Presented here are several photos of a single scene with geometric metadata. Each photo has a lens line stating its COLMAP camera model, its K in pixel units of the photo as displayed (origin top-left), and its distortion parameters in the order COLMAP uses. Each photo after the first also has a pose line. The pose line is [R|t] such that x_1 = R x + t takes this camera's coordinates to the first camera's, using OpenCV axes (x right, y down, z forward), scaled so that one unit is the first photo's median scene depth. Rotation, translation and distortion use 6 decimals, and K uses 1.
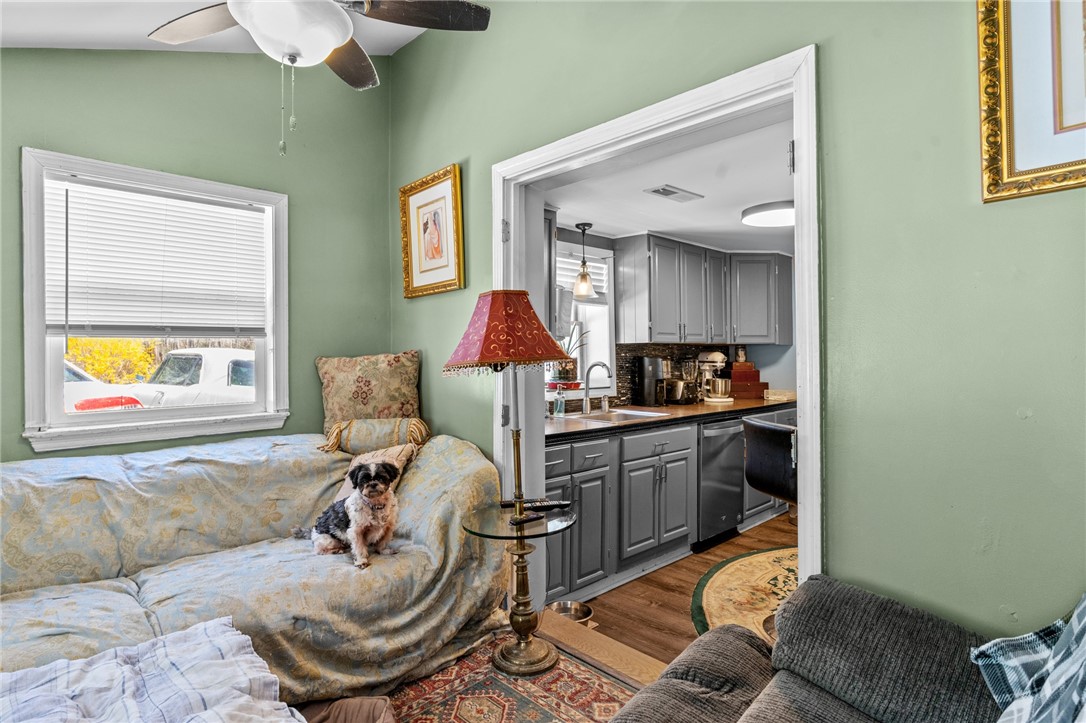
lens RADIAL K [[563.2, 0, 544.6], [0, 563.2, 360.6], [0, 0, 1]] dist [-0.006049, 0.000528]
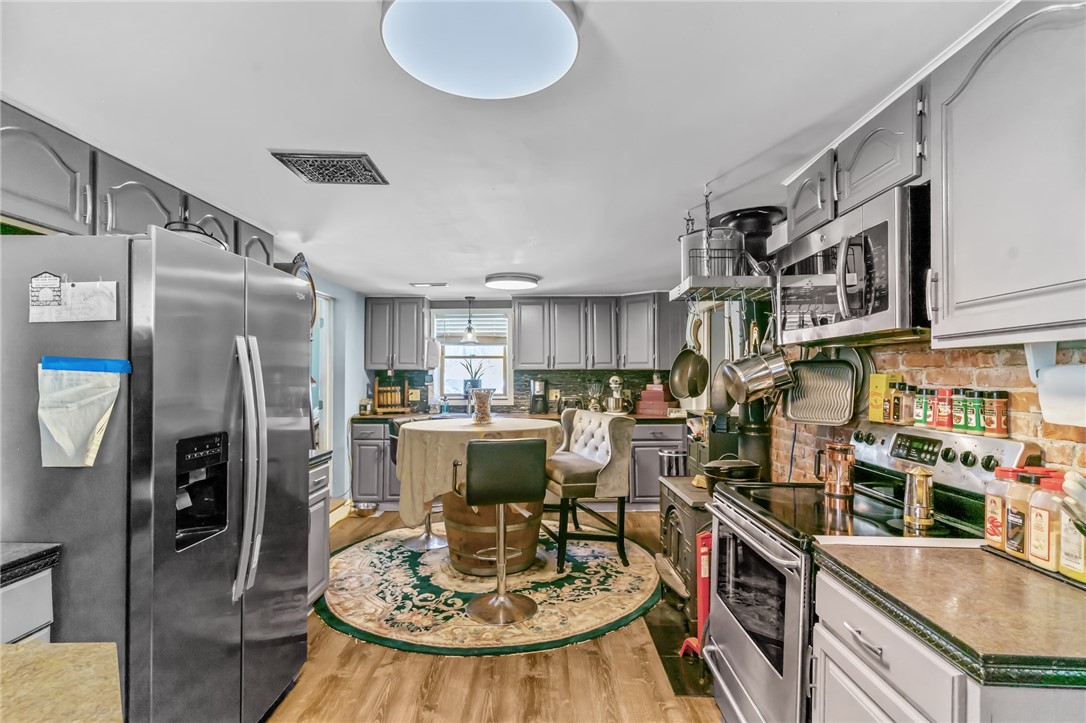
lens RADIAL K [[530.9, 0, 540.1], [0, 530.9, 373.4], [0, 0, 1]] dist [-0.000567, 0.001286]
pose [[0.706367, -0.000202, -0.707846, 1.131216], [-0.004663, 0.999977, -0.004939, -0.013583], [0.707831, 0.006789, 0.706349, 0.063824]]
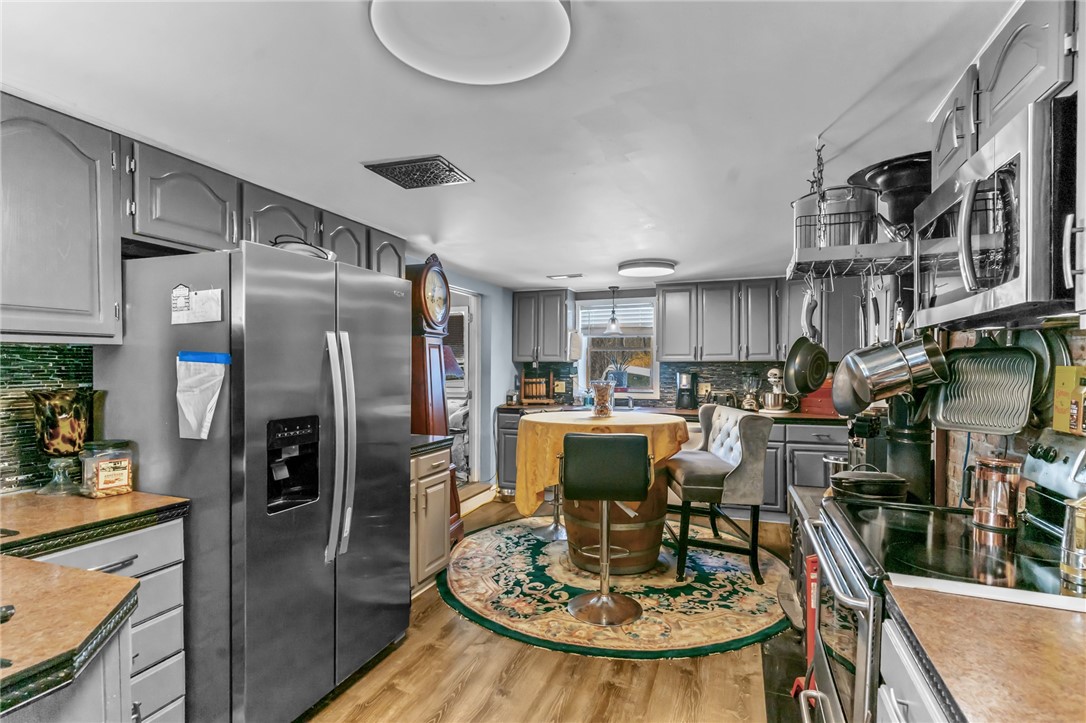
lens RADIAL K [[530.9, 0, 544.9], [0, 530.9, 371.6], [0, 0, 1]] dist [-0.000567, 0.001286]
pose [[0.430808, 0.009829, -0.902390, 1.176411], [-0.007755, 0.999944, 0.007190, -0.013402], [0.902410, 0.003901, 0.430860, 0.162538]]
